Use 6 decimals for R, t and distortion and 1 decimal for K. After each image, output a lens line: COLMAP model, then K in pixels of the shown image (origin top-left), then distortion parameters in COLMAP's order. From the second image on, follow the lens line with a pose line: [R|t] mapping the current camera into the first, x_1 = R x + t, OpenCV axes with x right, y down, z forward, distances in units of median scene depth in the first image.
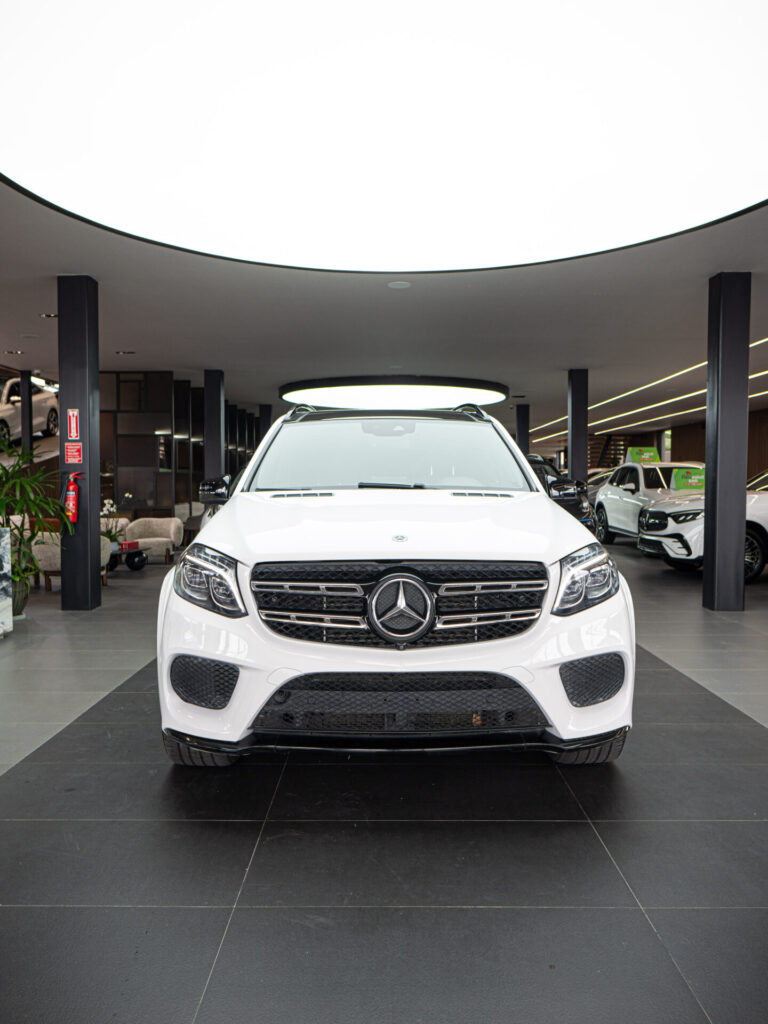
lens RADIAL K [[847.5, 0, 384.0], [0, 847.5, 512.0], [0, 0, 1]] dist [0.001516, 0.000127]
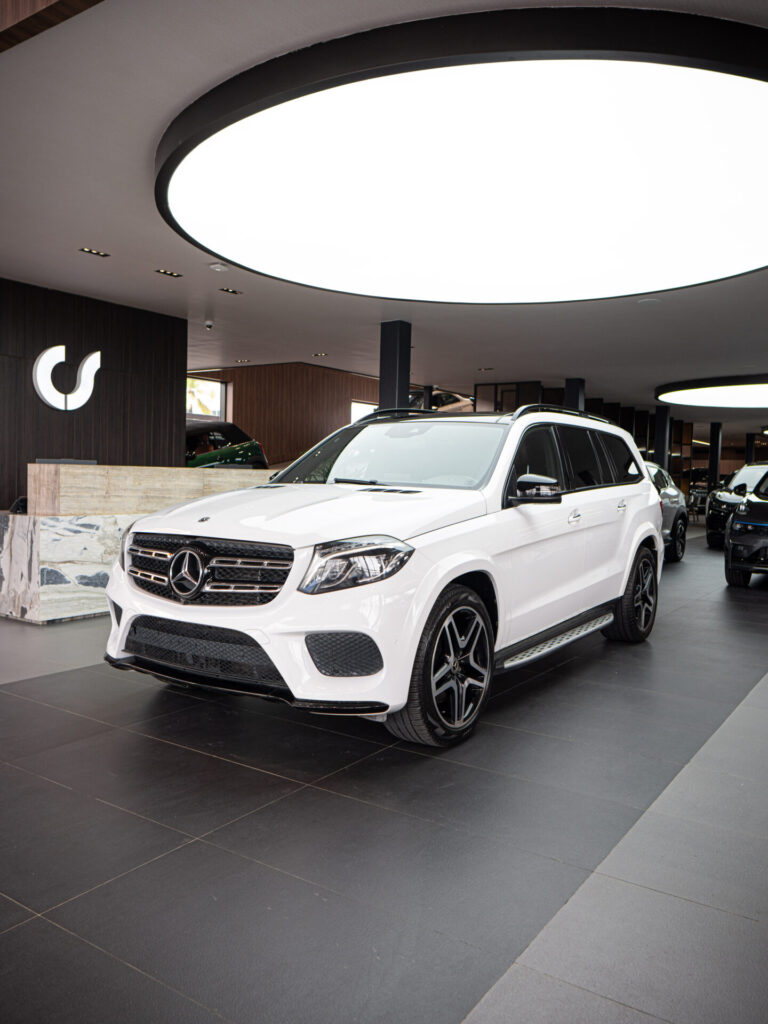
lens RADIAL K [[783.9, 0, 384.0], [0, 783.9, 512.0], [0, 0, 1]] dist [-0.004517, -0.001026]
pose [[0.823960, 0.037894, -0.565379, 0.921725], [-0.034338, 0.999267, 0.016932, -0.011195], [0.565606, 0.005462, 0.824657, 0.170313]]
